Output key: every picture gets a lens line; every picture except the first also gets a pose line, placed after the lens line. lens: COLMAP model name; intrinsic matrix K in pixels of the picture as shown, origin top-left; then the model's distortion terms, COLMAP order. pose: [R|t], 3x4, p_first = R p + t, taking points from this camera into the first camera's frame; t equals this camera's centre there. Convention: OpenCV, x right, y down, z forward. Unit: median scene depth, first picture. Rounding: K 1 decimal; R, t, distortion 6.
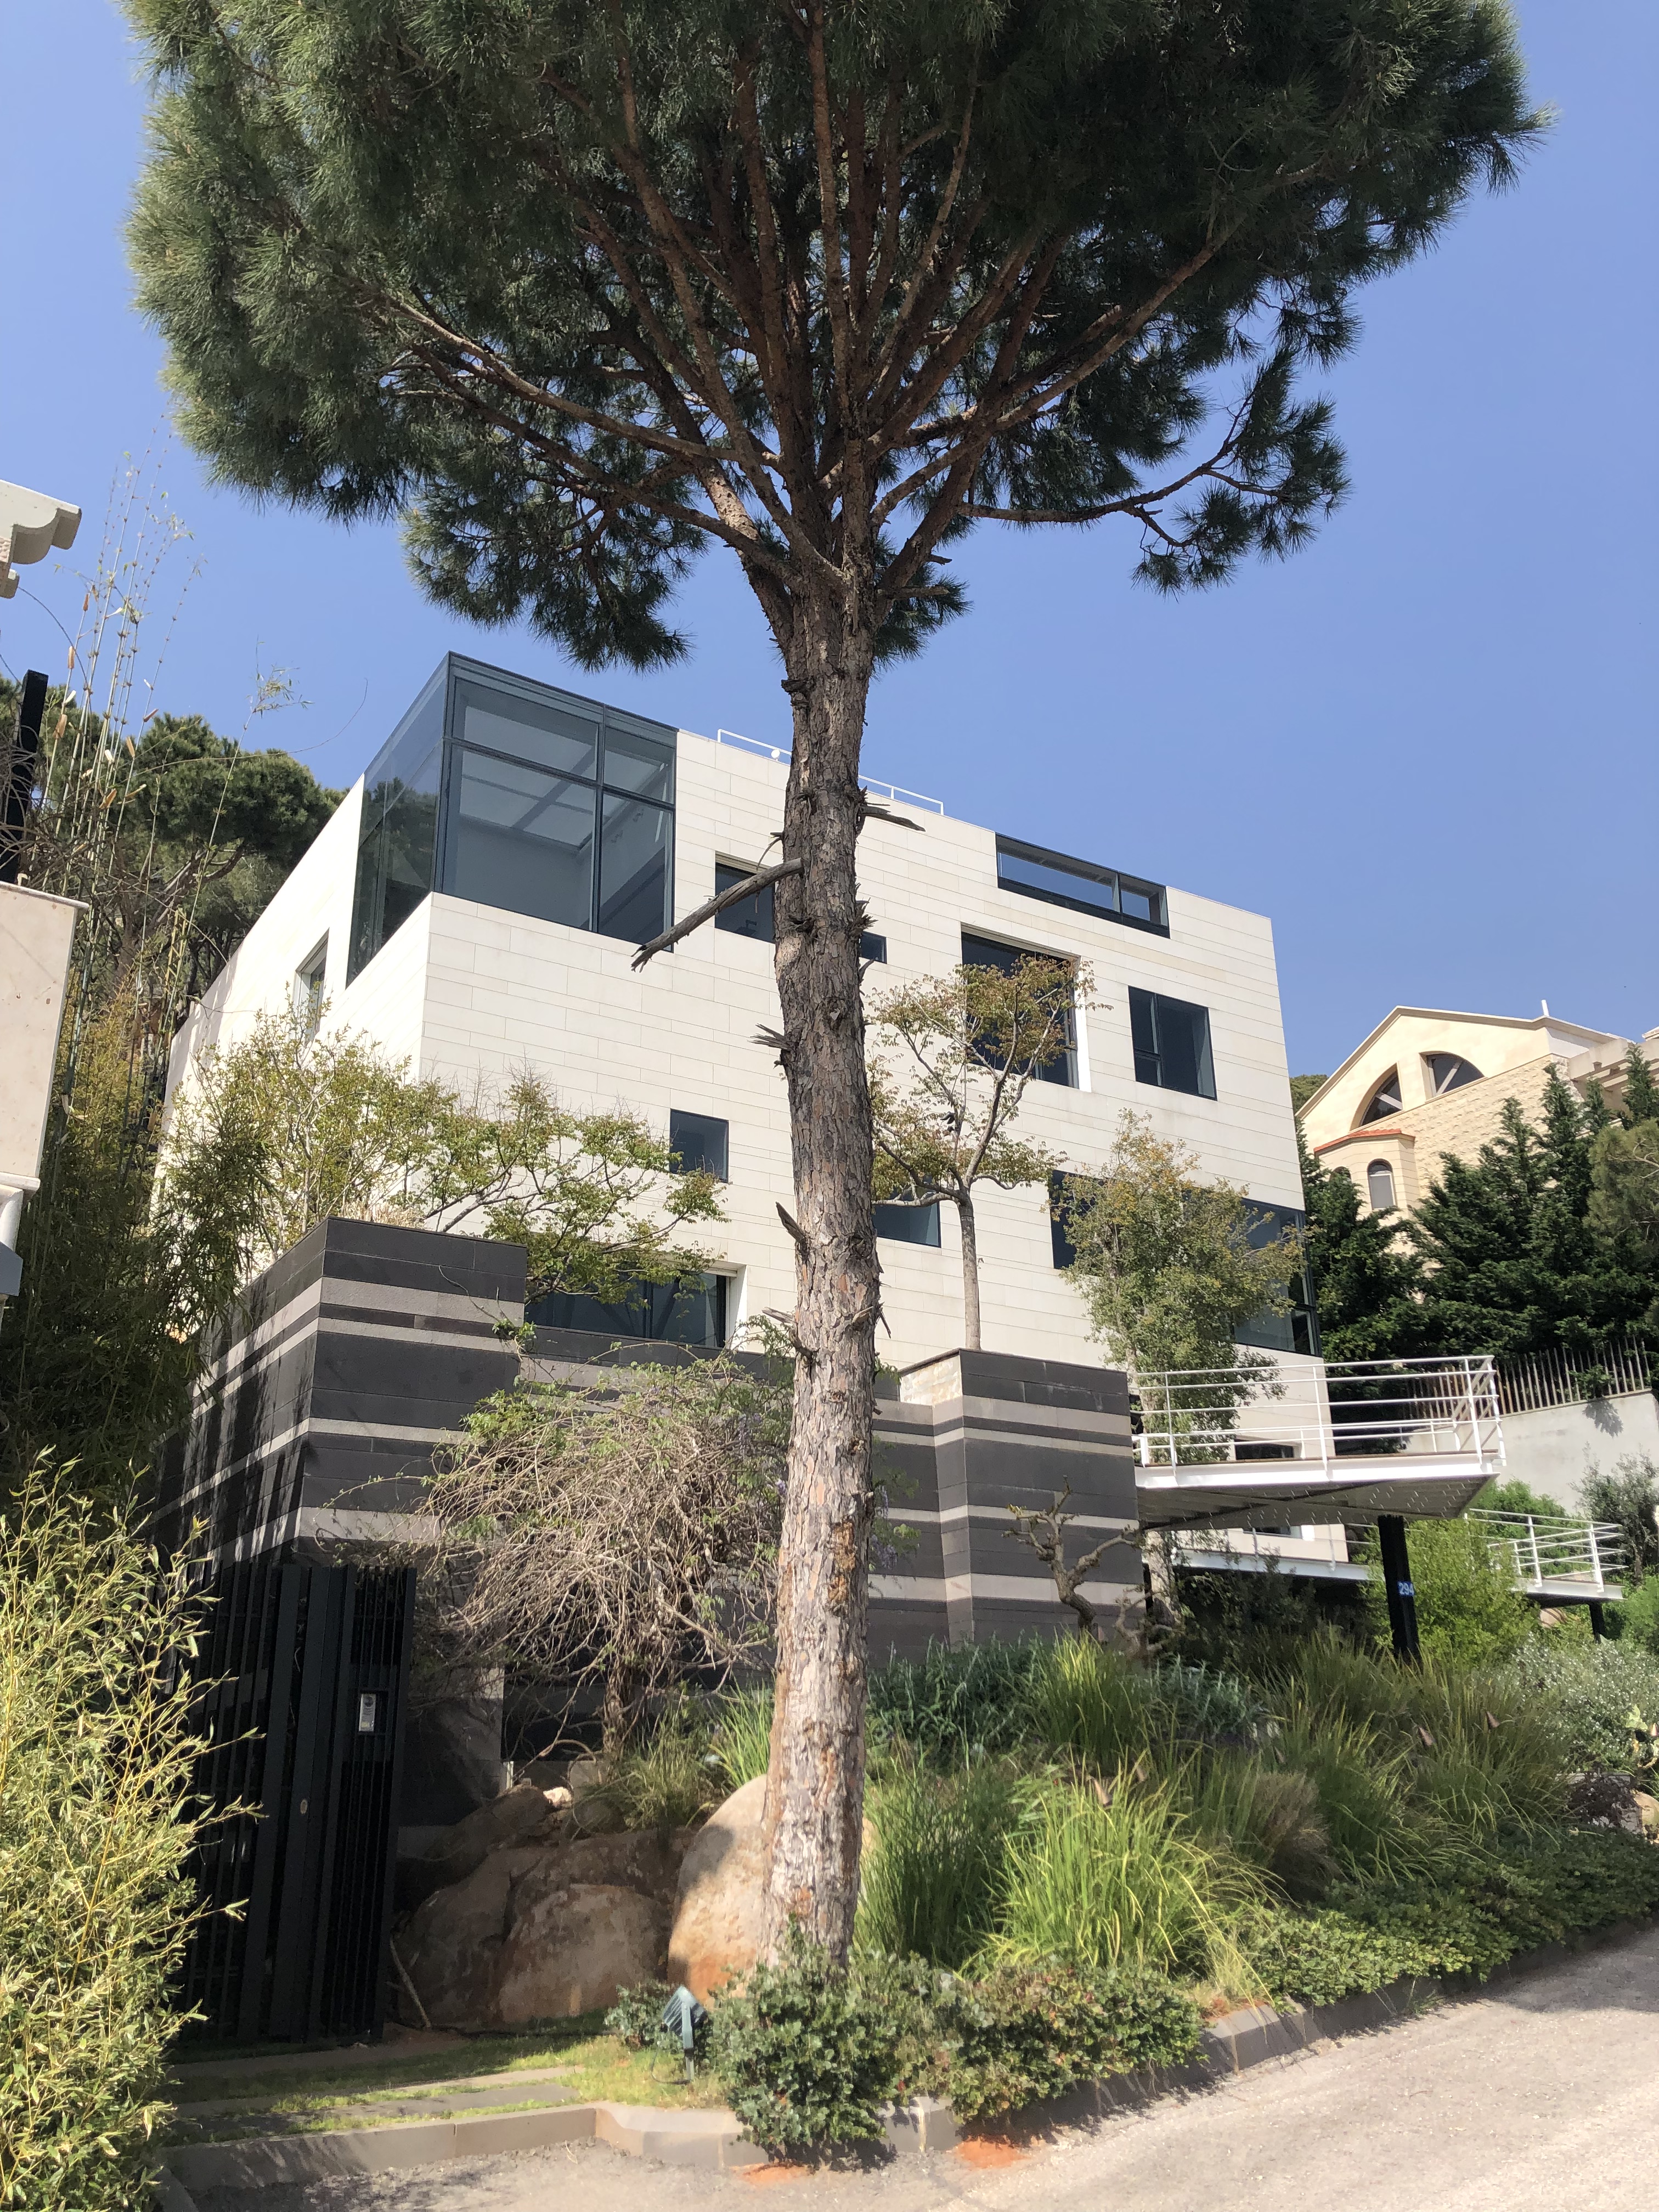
lens RADIAL K [[1802.5, 0, 813.2], [0, 1802.5, 1100.6], [0, 0, 1]] dist [0.063499, 0.000050]
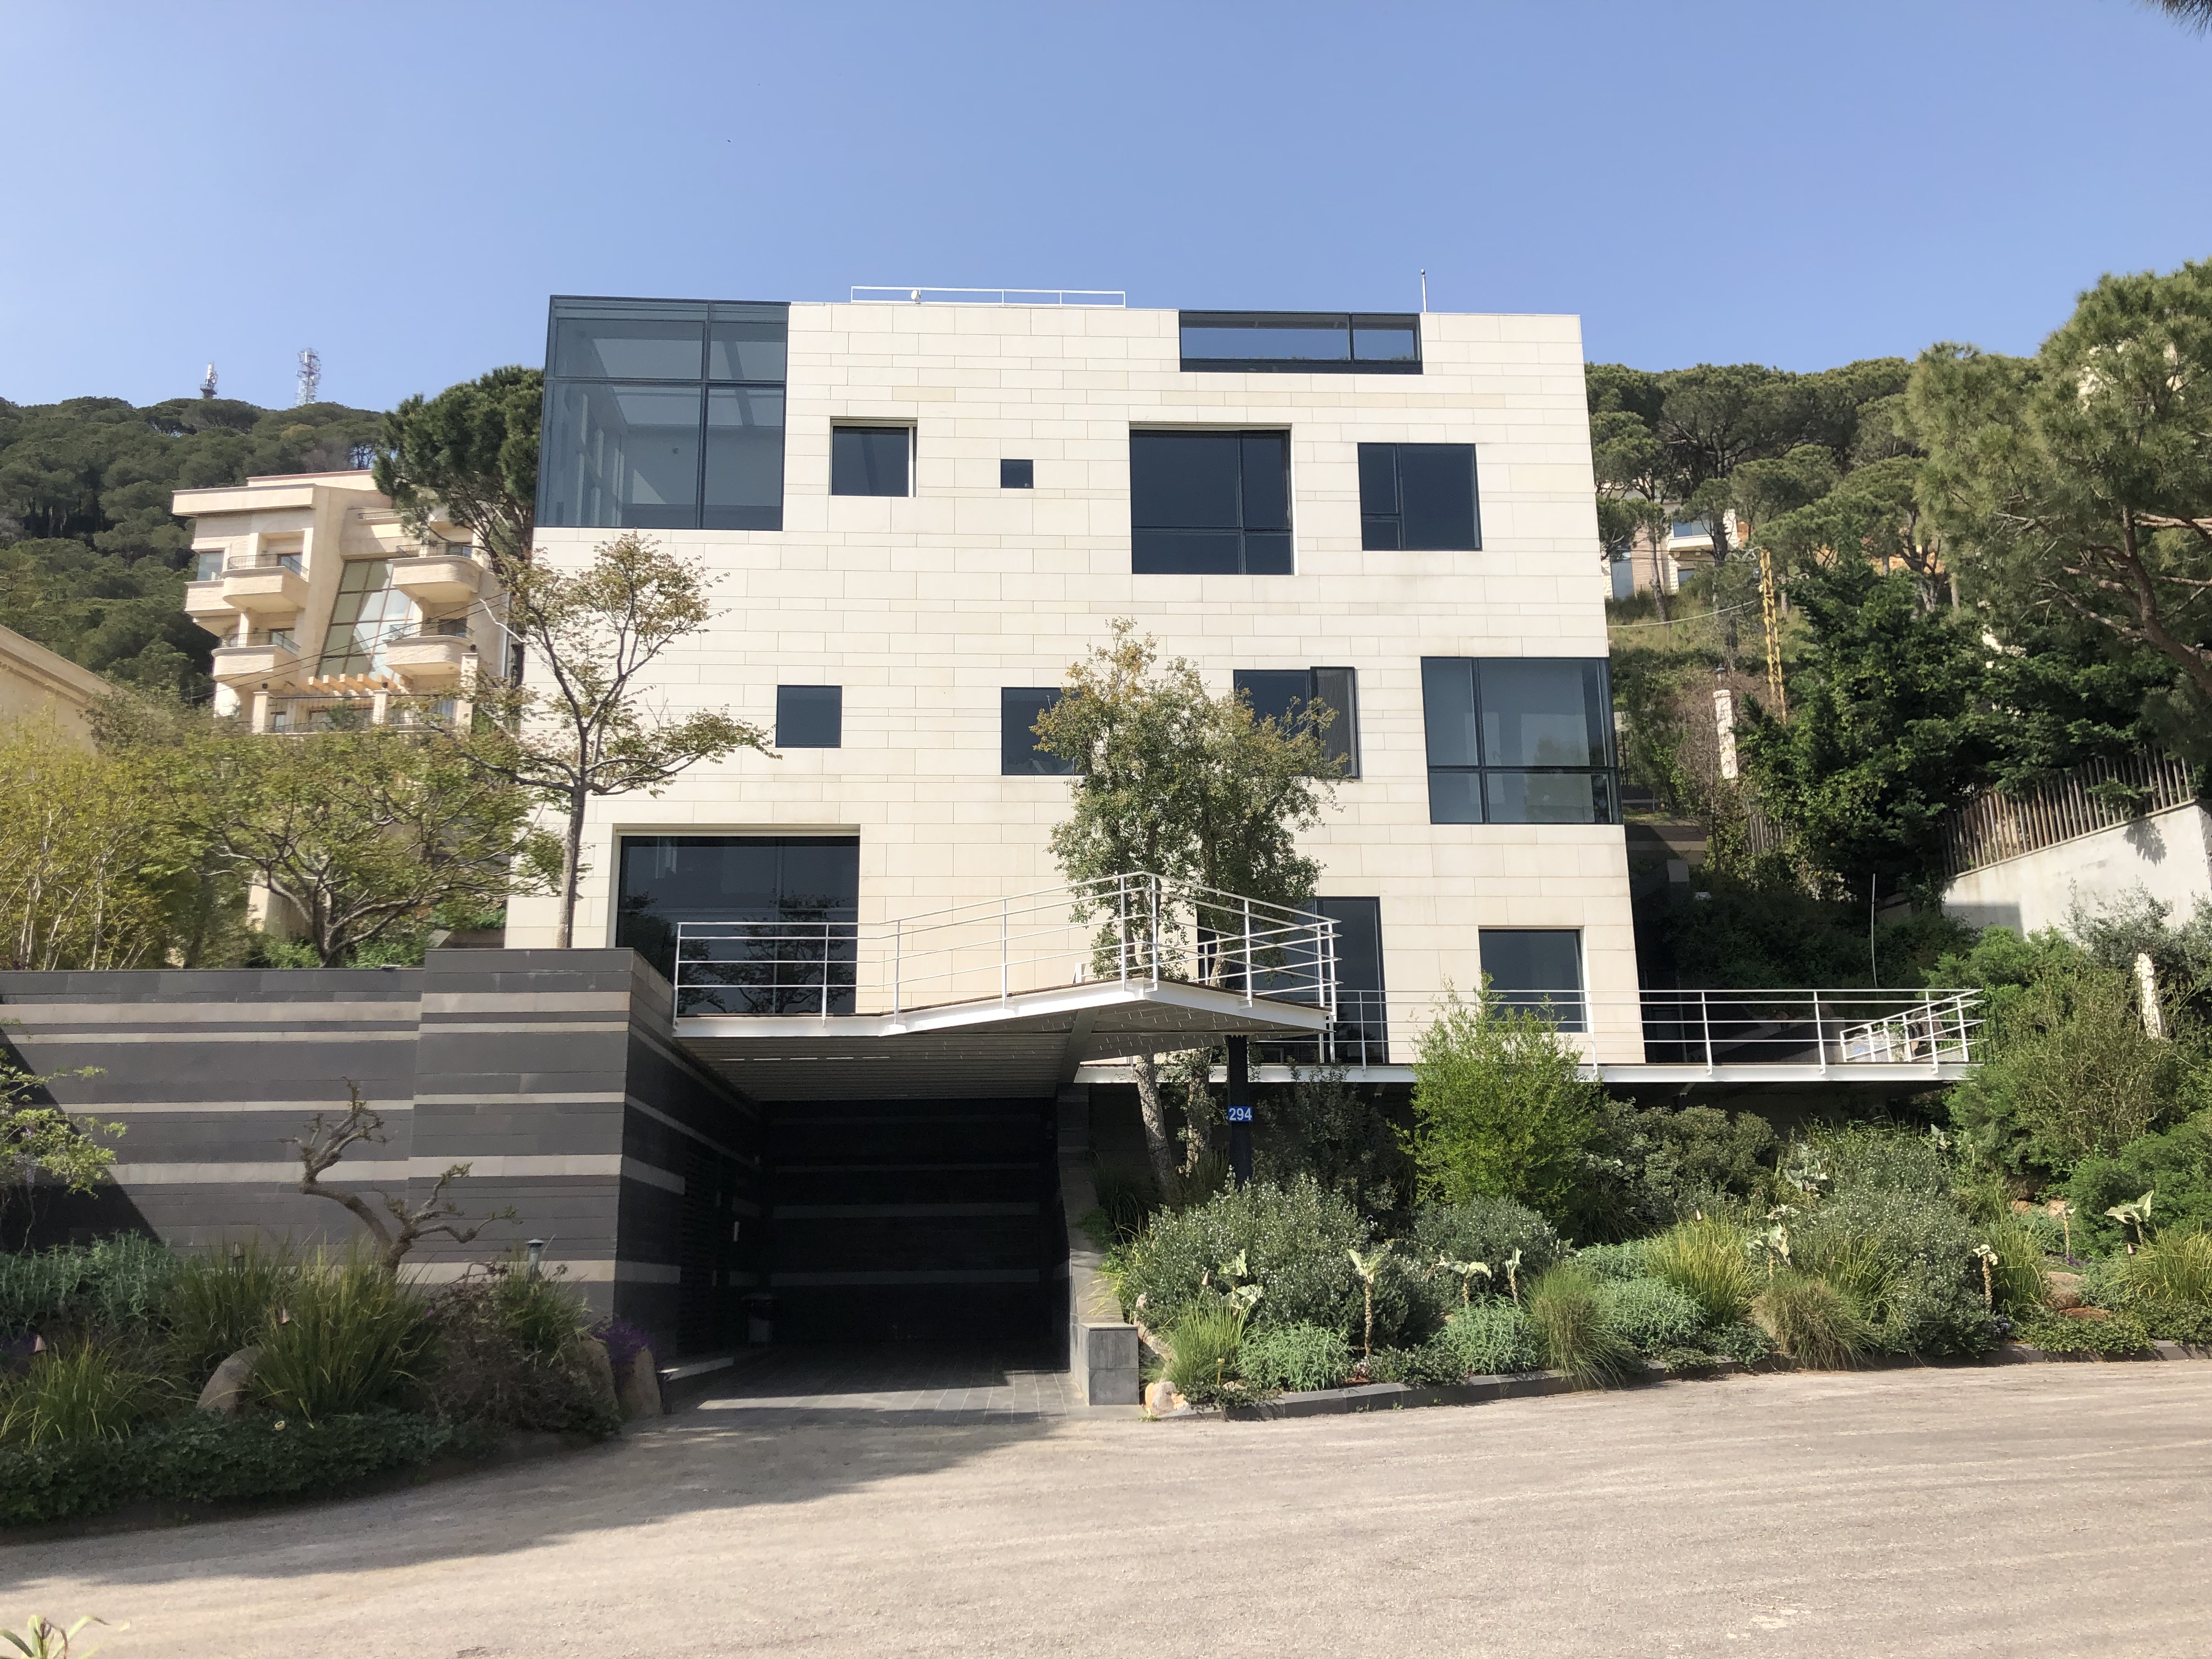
lens RADIAL K [[1802.5, 0, 1088.9], [0, 1802.5, 847.4], [0, 0, 1]] dist [0.063499, 0.000050]
pose [[0.870302, -0.109991, -0.480079, 0.471362], [0.178213, 0.979023, 0.098766, 0.020631], [0.459145, -0.171512, 0.871647, 0.123929]]
